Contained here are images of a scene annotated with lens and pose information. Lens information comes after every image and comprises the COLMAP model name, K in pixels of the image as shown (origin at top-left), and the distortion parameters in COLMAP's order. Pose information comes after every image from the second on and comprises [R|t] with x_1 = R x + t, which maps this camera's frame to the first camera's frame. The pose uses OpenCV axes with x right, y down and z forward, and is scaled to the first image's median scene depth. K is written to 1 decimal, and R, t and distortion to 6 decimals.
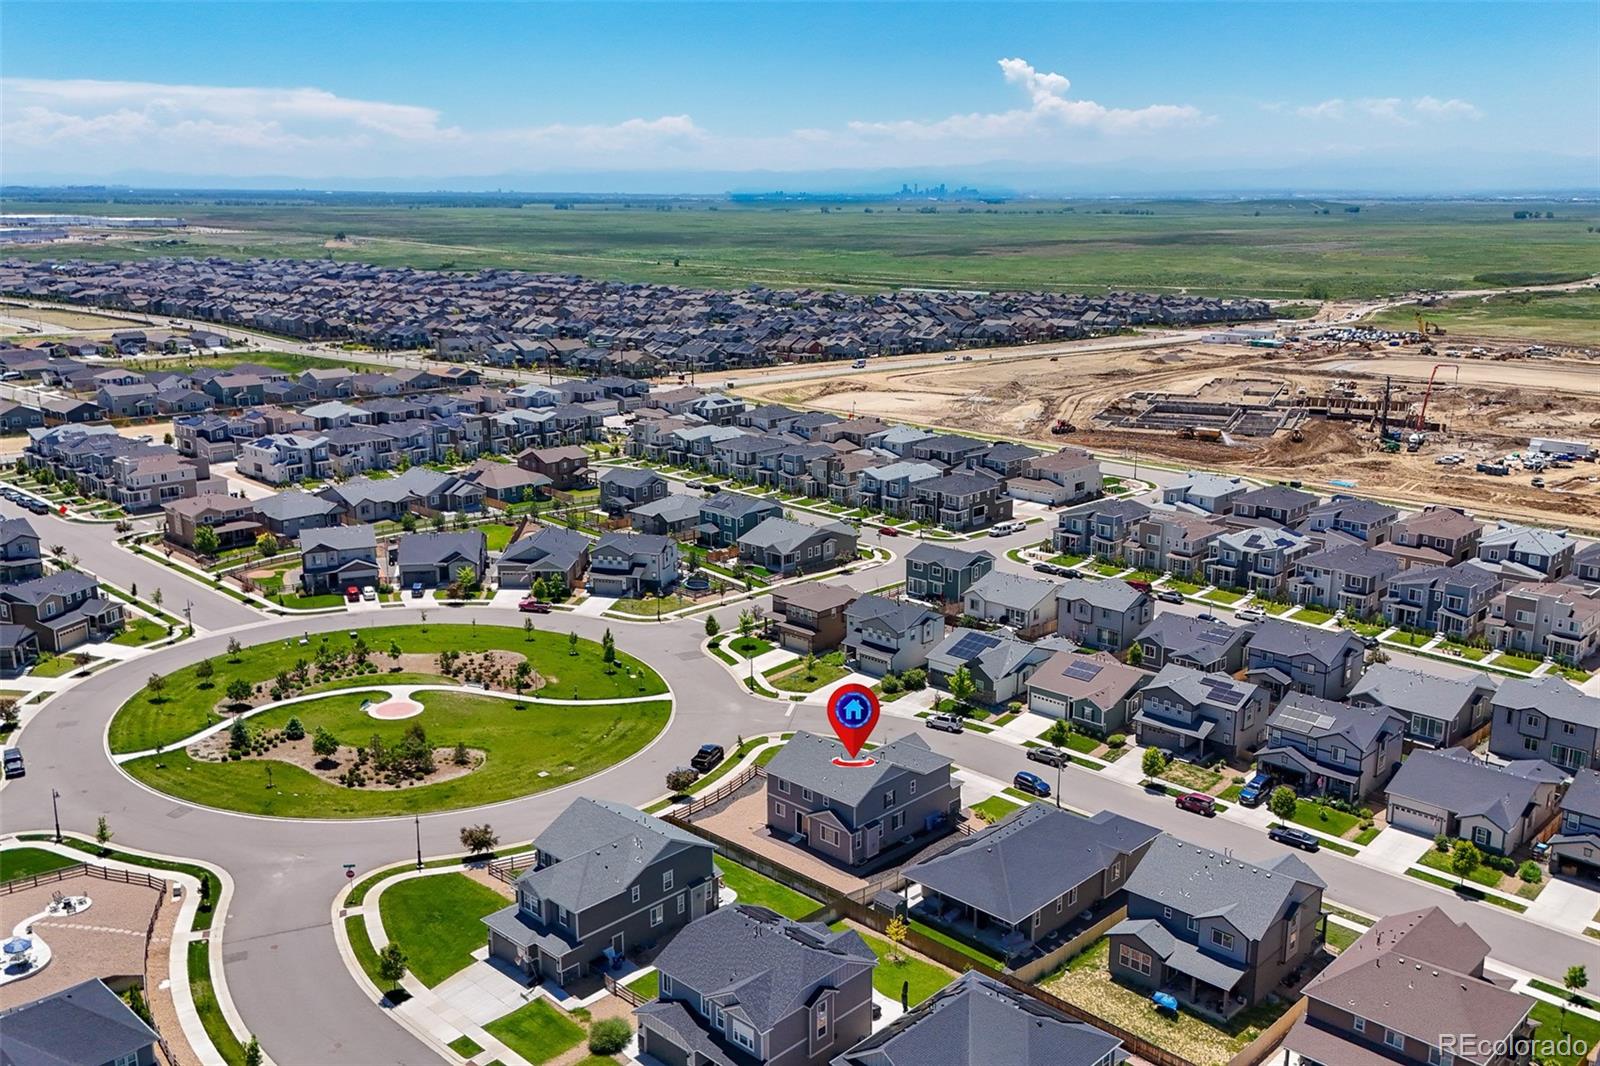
lens RADIAL K [[1398.4, 0, 800.0], [0, 1398.4, 533.0], [0, 0, 1]] dist [0.050869, -0.016378]
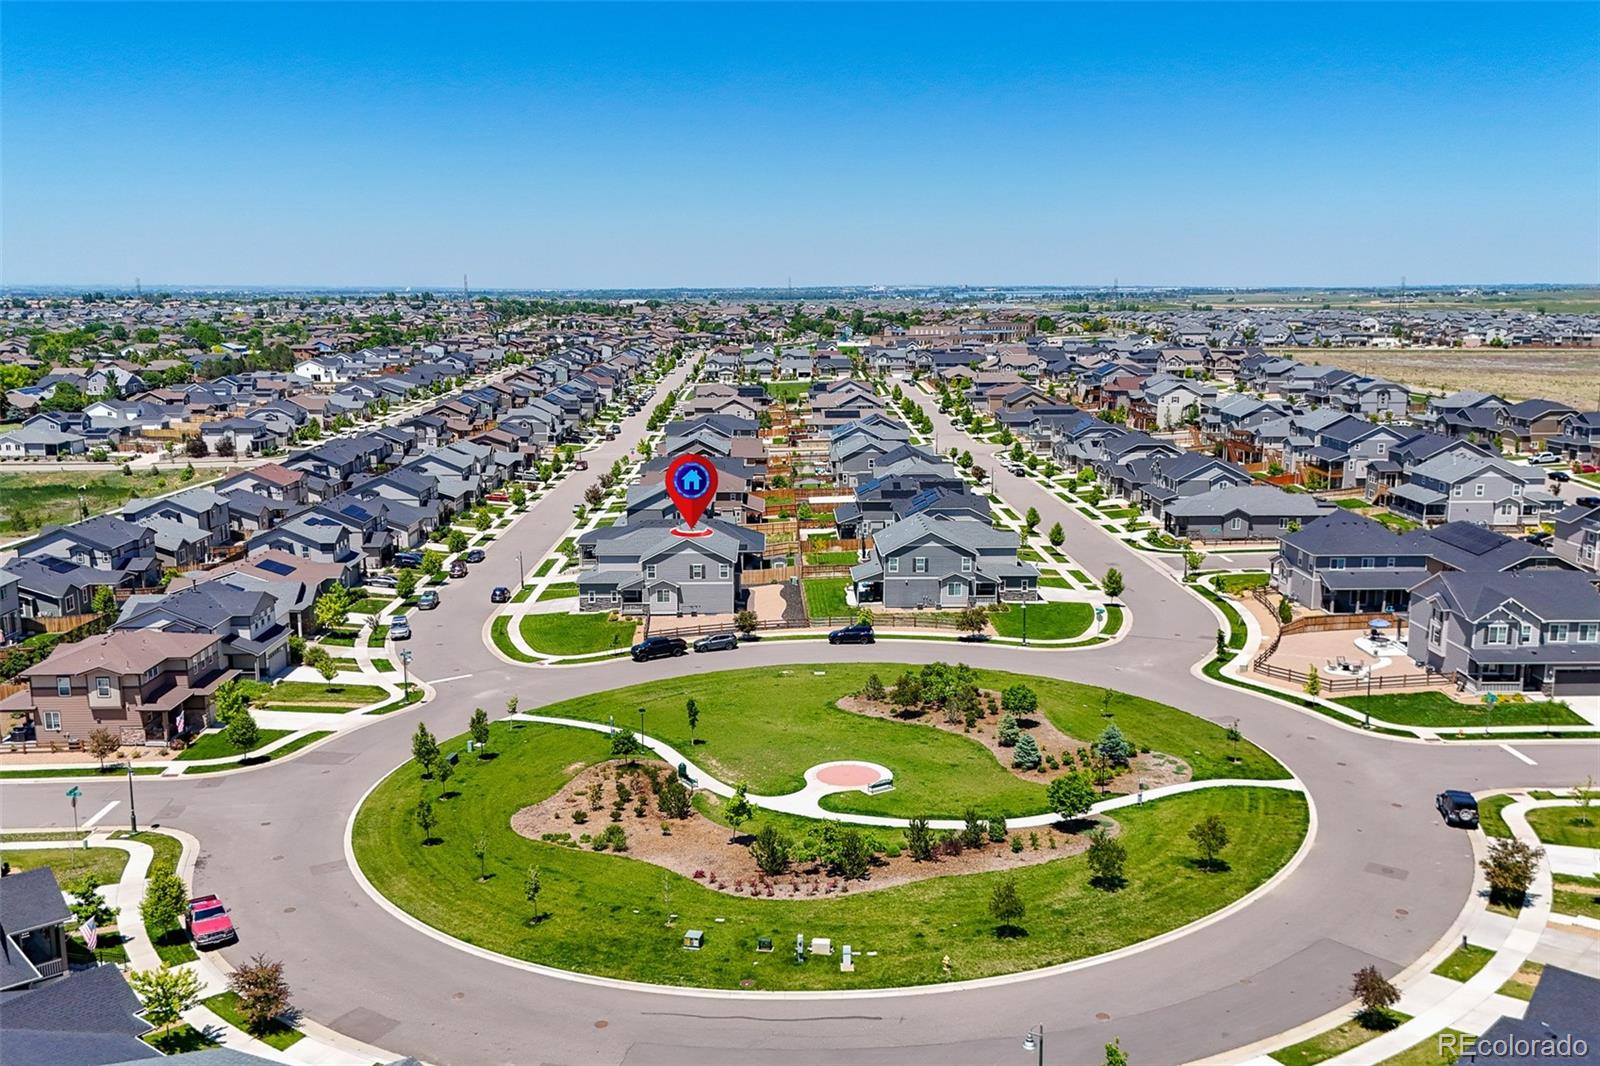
lens RADIAL K [[1400.6, 0, 800.0], [0, 1400.6, 533.0], [0, 0, 1]] dist [0.027206, -0.008295]
pose [[-0.706679, -0.123181, 0.696729, -0.670349], [0.172935, 0.924789, 0.338907, -0.173744], [-0.686075, 0.359988, -0.632227, 1.345905]]
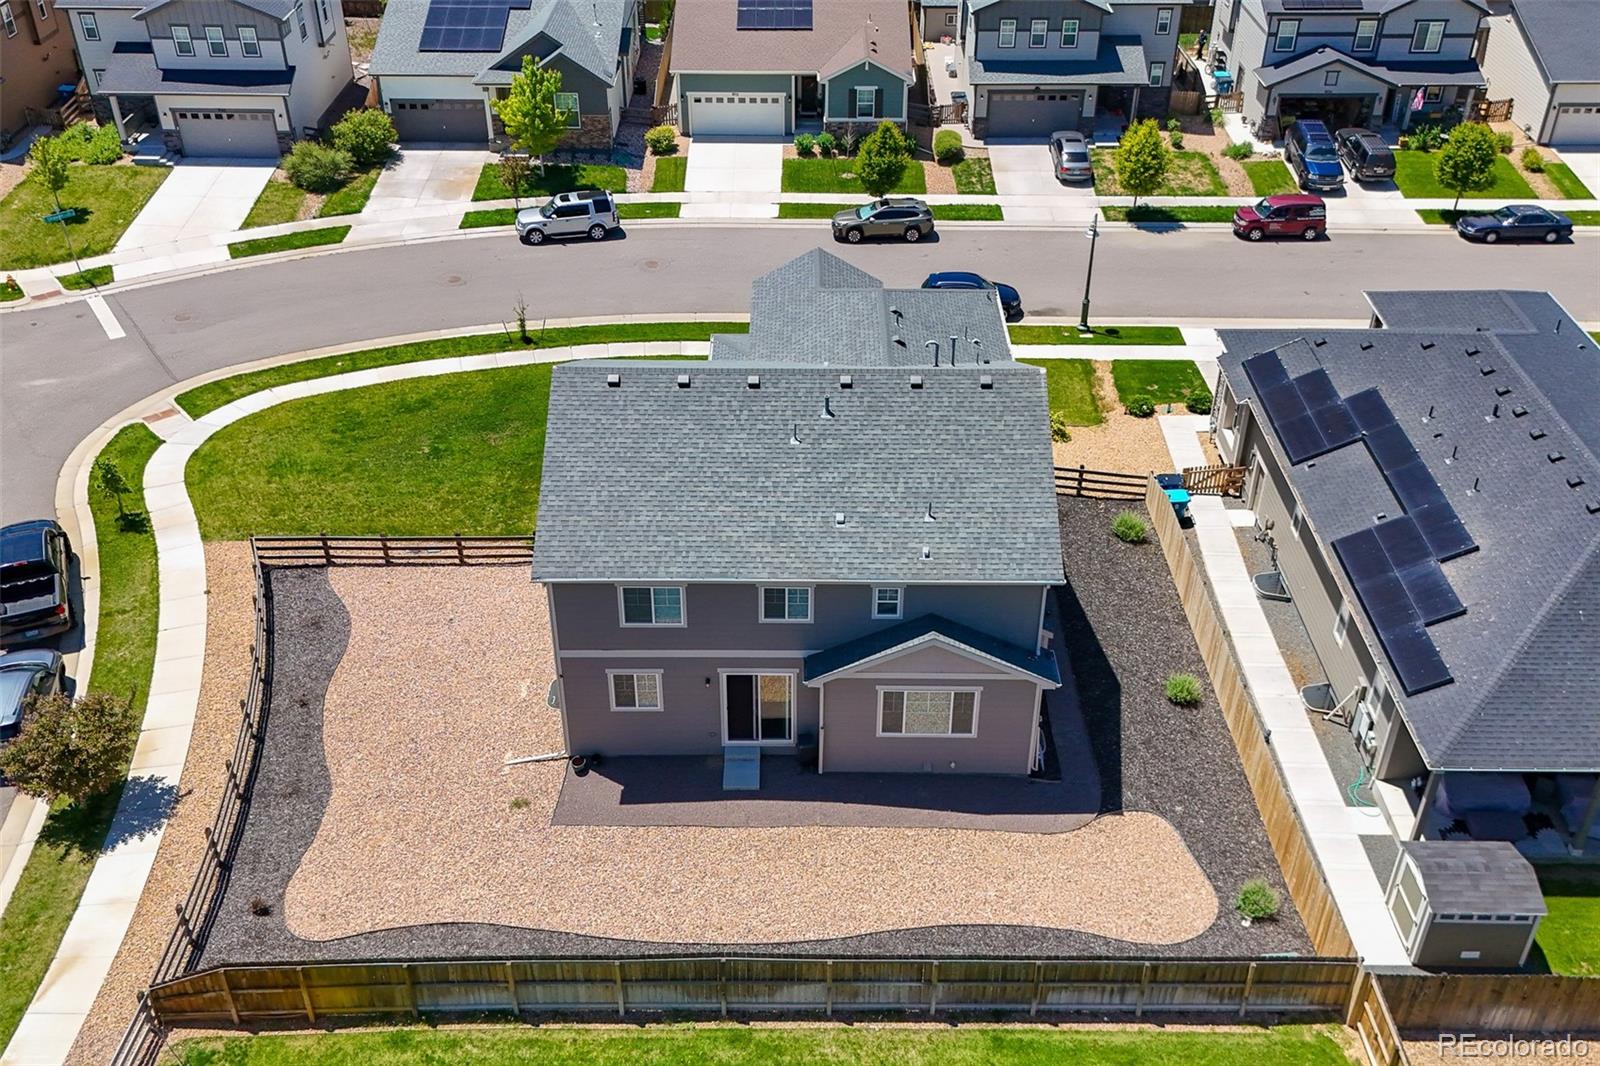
lens RADIAL K [[1454.0, 0, 800.0], [0, 1454.0, 533.0], [0, 0, 1]] dist [0.051880, -0.005586]
pose [[0.725363, -0.395513, 0.563399, -0.103685], [0.163198, 0.893931, 0.417437, 0.056310], [-0.668742, -0.210848, 0.712971, 0.652375]]
